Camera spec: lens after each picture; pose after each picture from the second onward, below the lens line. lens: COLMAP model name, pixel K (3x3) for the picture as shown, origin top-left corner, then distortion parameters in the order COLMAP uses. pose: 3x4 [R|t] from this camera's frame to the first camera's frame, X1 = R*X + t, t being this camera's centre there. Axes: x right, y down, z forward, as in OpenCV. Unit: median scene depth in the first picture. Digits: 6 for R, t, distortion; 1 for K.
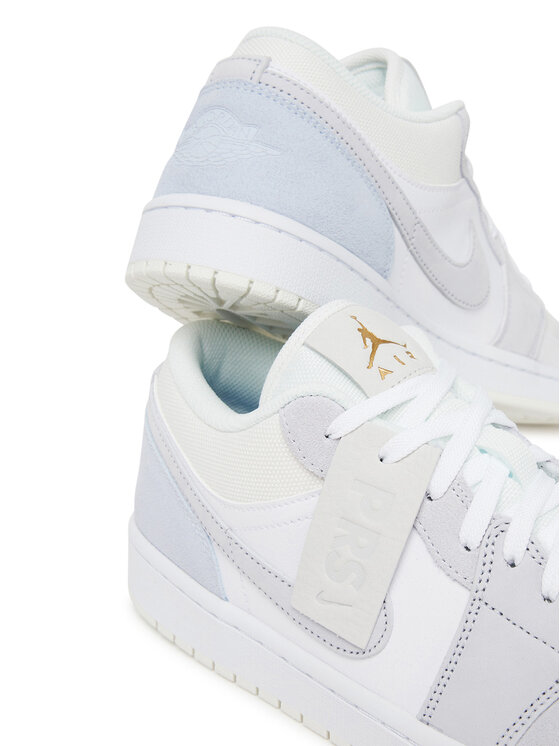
lens RADIAL K [[982.0, 0, 280.0], [0, 982.0, 373.0], [0, 0, 1]] dist [0.003511, -0.003878]
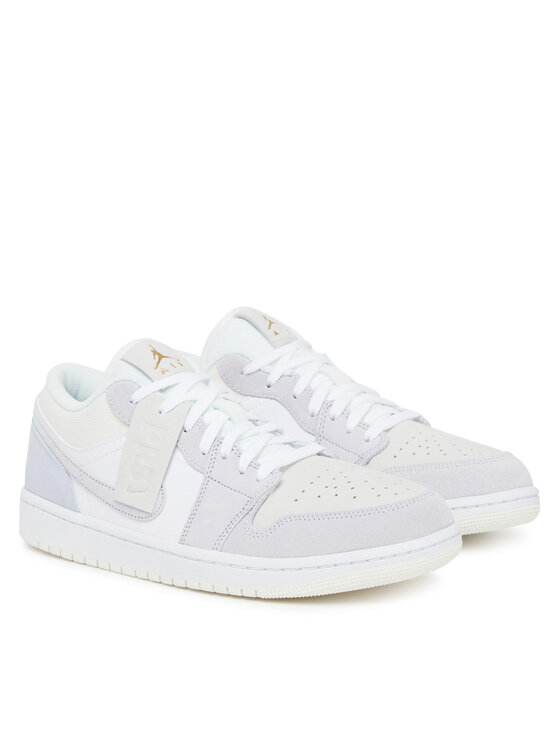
lens RADIAL K [[2191.4, 0, 280.0], [0, 2191.4, 373.0], [0, 0, 1]] dist [-0.084081, -0.352210]
pose [[0.999744, -0.022624, 0.000002, 0.331001], [0.022057, 0.974636, -0.222706, 0.941167], [0.005036, 0.222649, 0.974886, -3.054555]]
